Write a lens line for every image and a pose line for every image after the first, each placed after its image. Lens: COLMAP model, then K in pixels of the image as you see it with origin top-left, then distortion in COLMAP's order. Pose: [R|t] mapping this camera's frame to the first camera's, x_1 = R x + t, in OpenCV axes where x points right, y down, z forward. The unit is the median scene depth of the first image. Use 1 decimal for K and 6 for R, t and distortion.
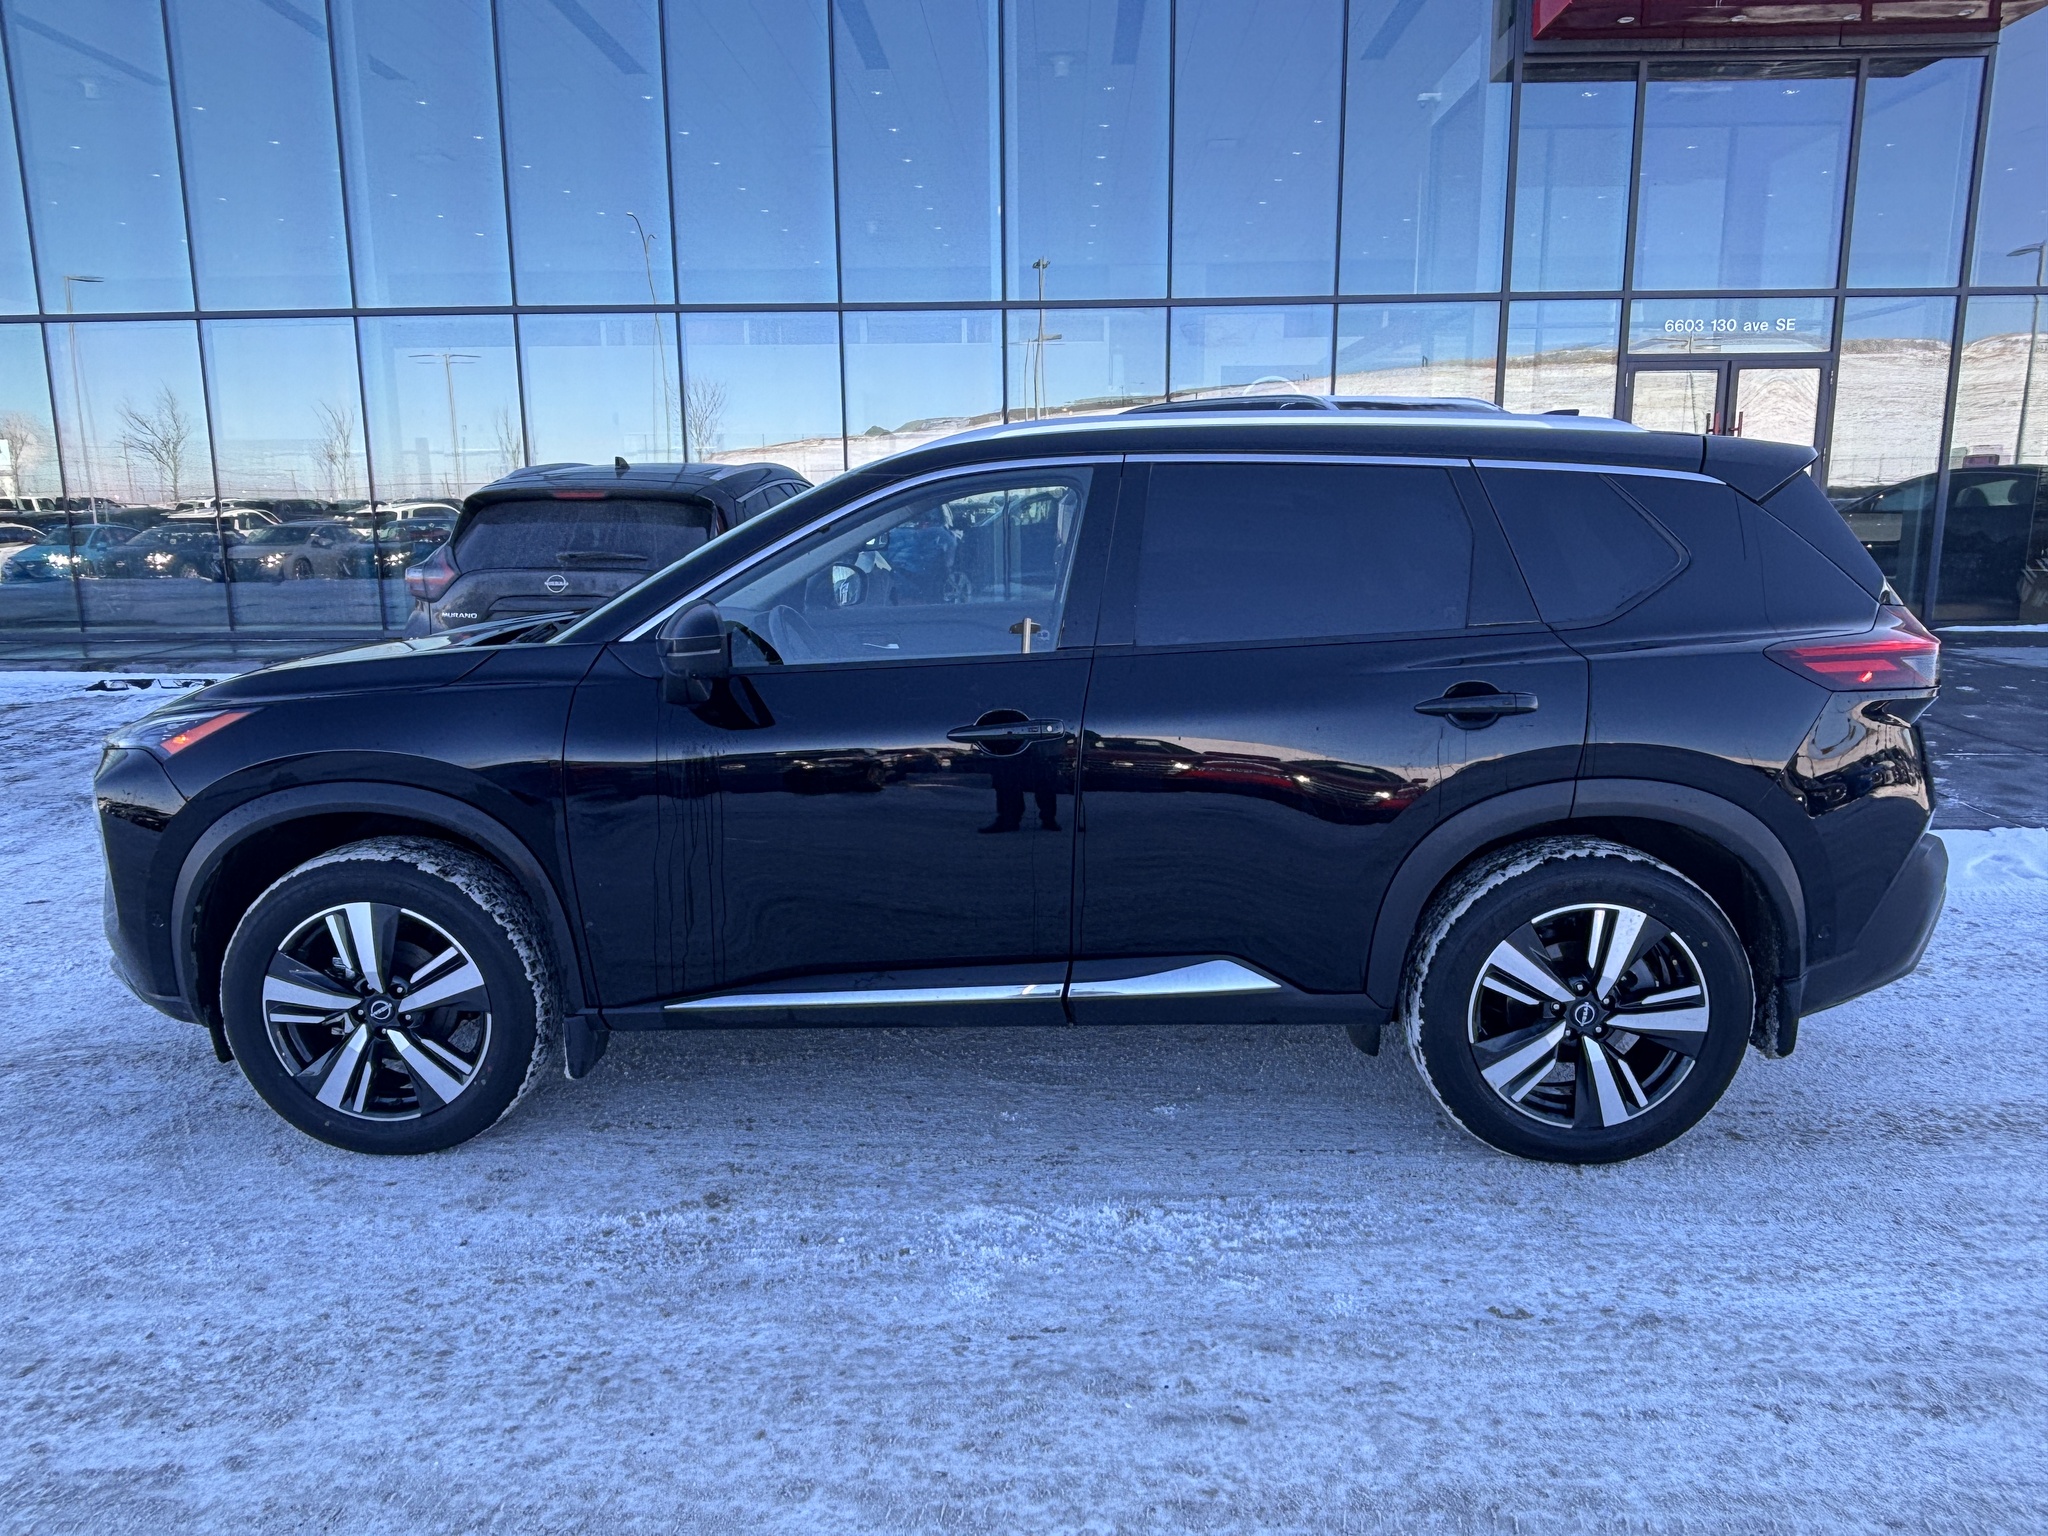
lens RADIAL K [[1359.9, 0, 1024.0], [0, 1359.9, 768.0], [0, 0, 1]] dist [-0.000201, -0.003243]
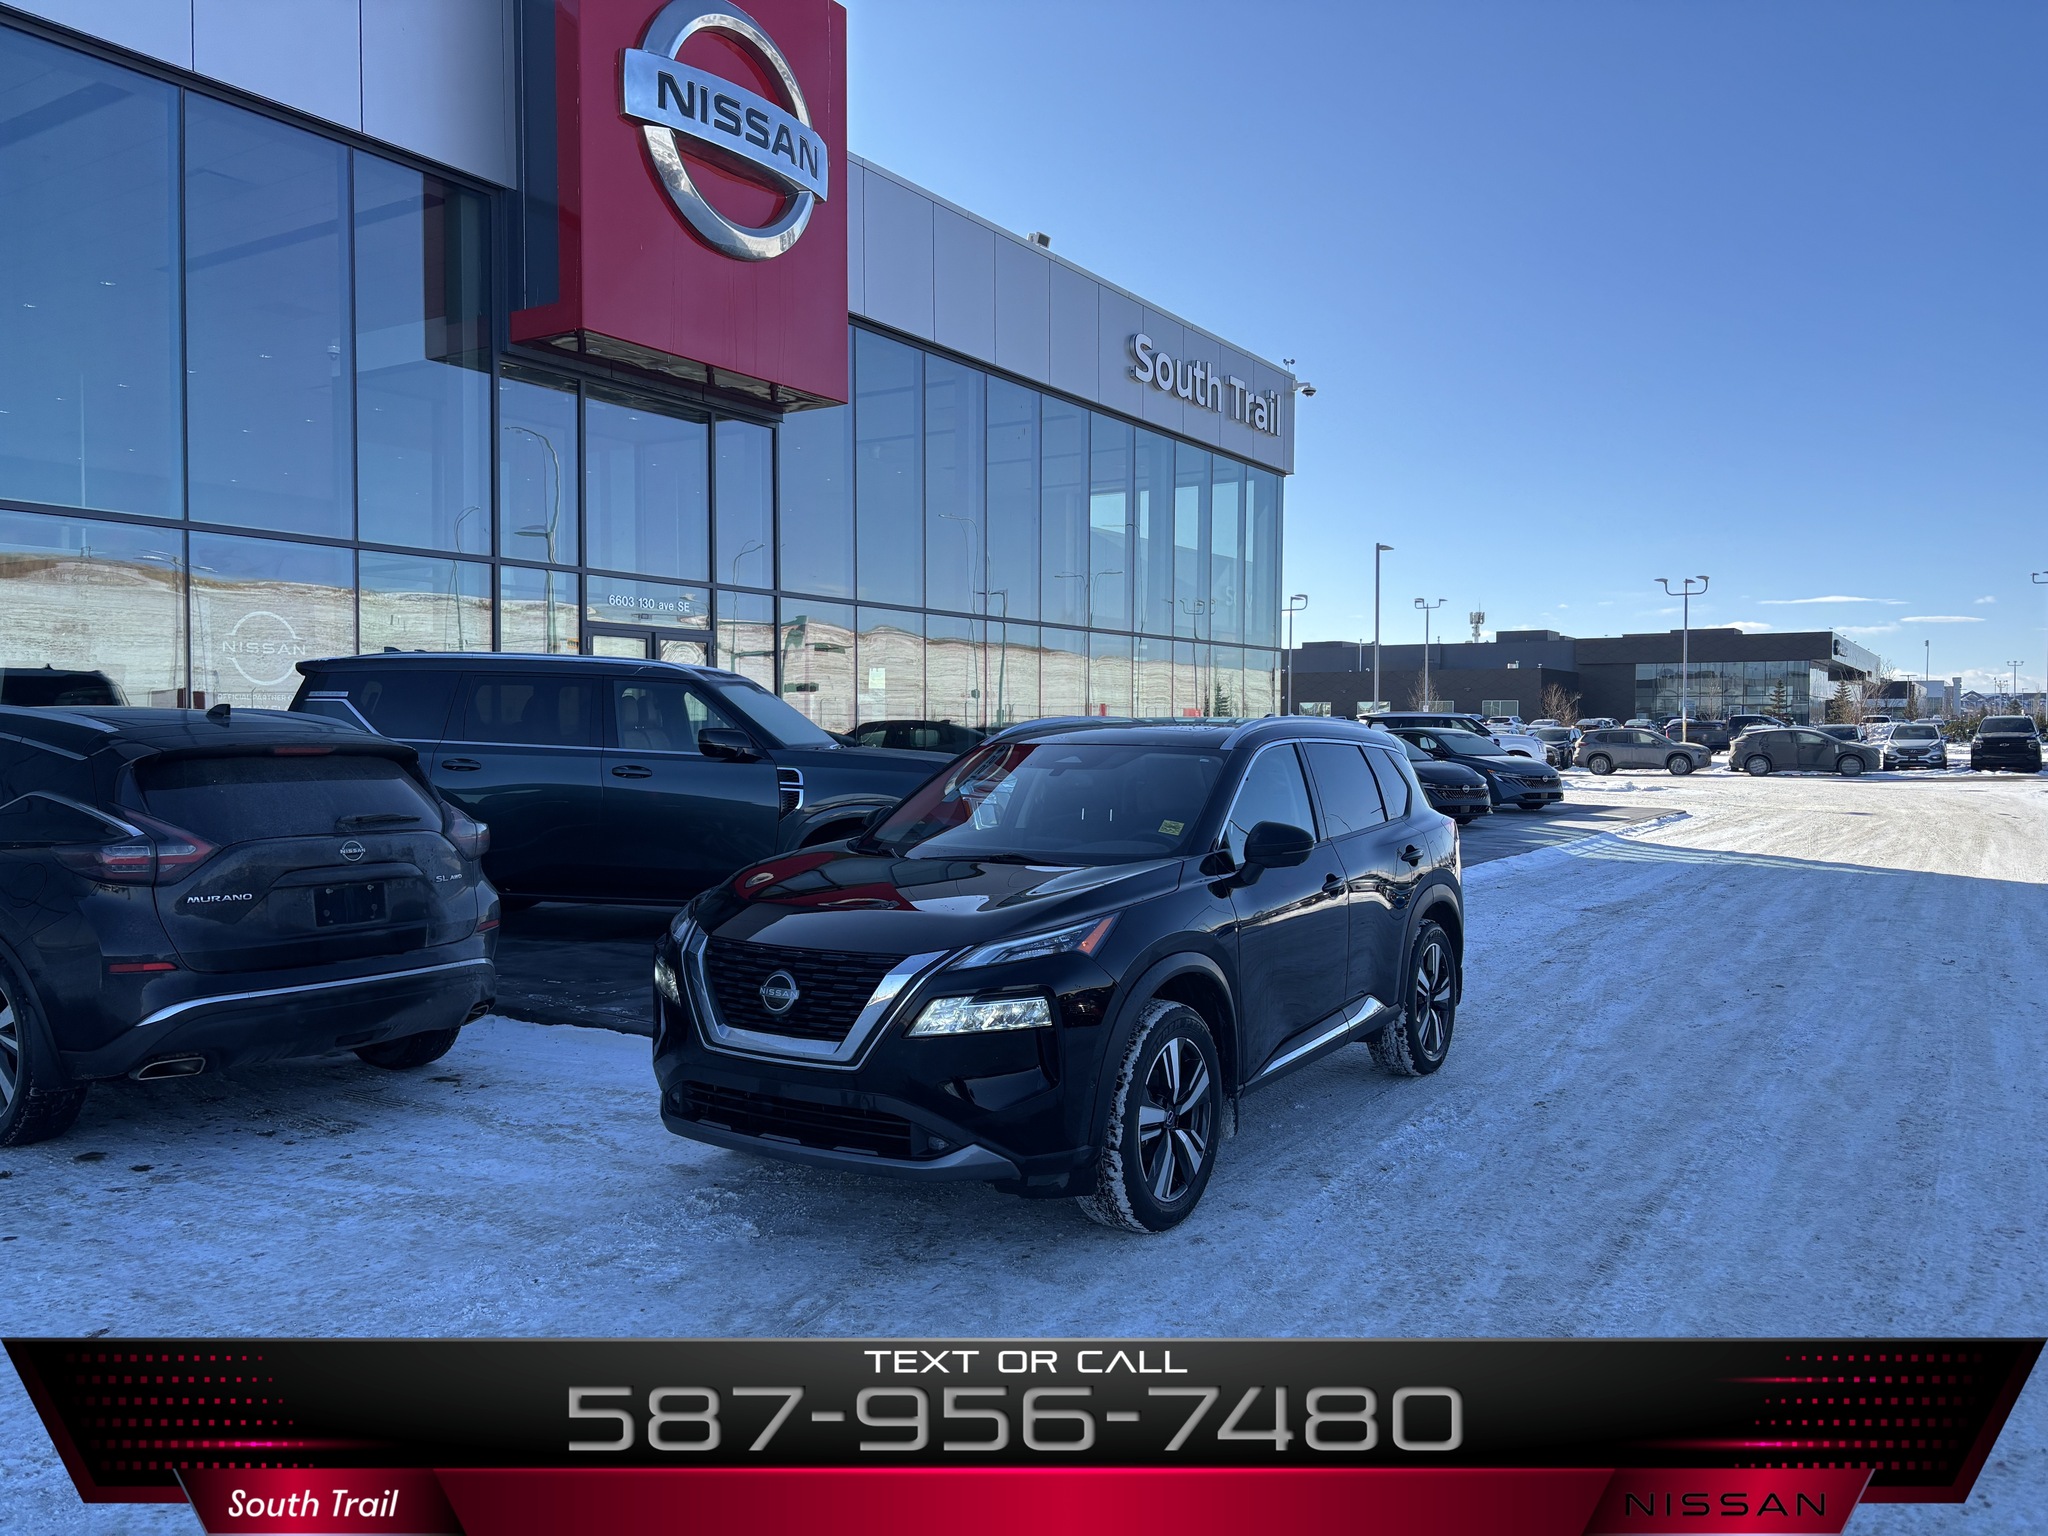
lens RADIAL K [[1547.8, 0, 1024.0], [0, 1547.8, 768.0], [0, 0, 1]] dist [0.101156, -0.273025]
pose [[0.497647, -0.007804, 0.867344, -1.996281], [0.156734, 0.984308, -0.081071, -0.075000], [-0.853101, 0.176288, 0.491061, 0.273883]]
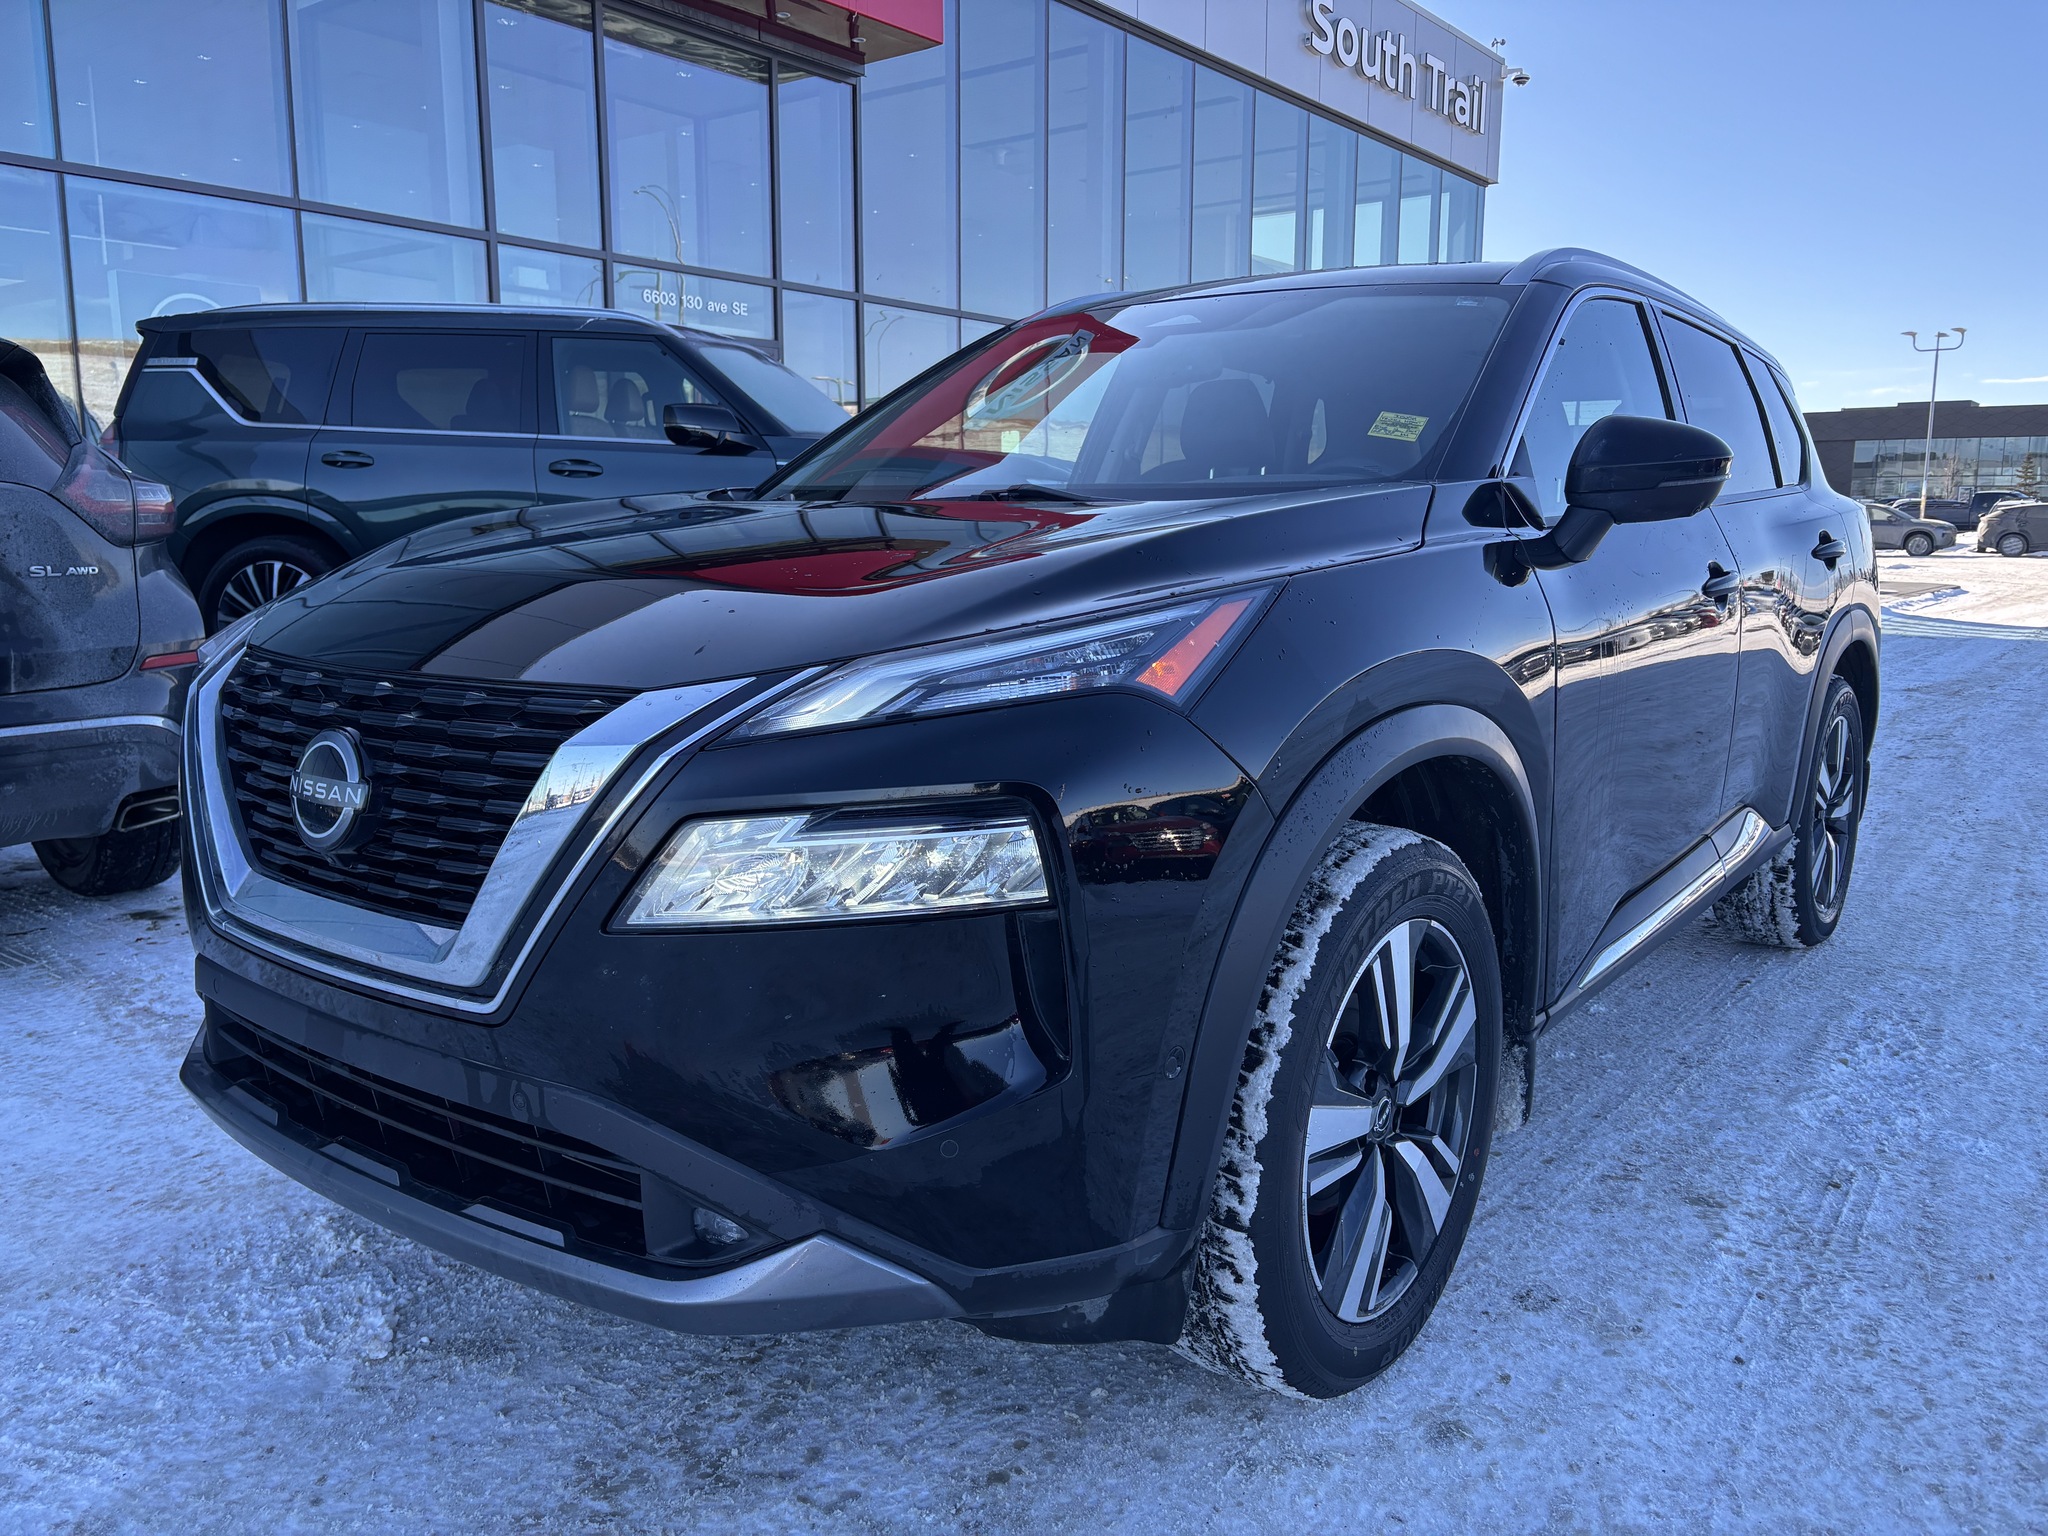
lens RADIAL K [[1560.2, 0, 1024.0], [0, 1560.2, 768.0], [0, 0, 1]] dist [0.008275, 0.002775]
pose [[0.581895, -0.113839, 0.805257, -1.091818], [0.145188, 0.988789, 0.034870, -0.009589], [-0.800199, 0.096623, 0.591899, 0.734940]]
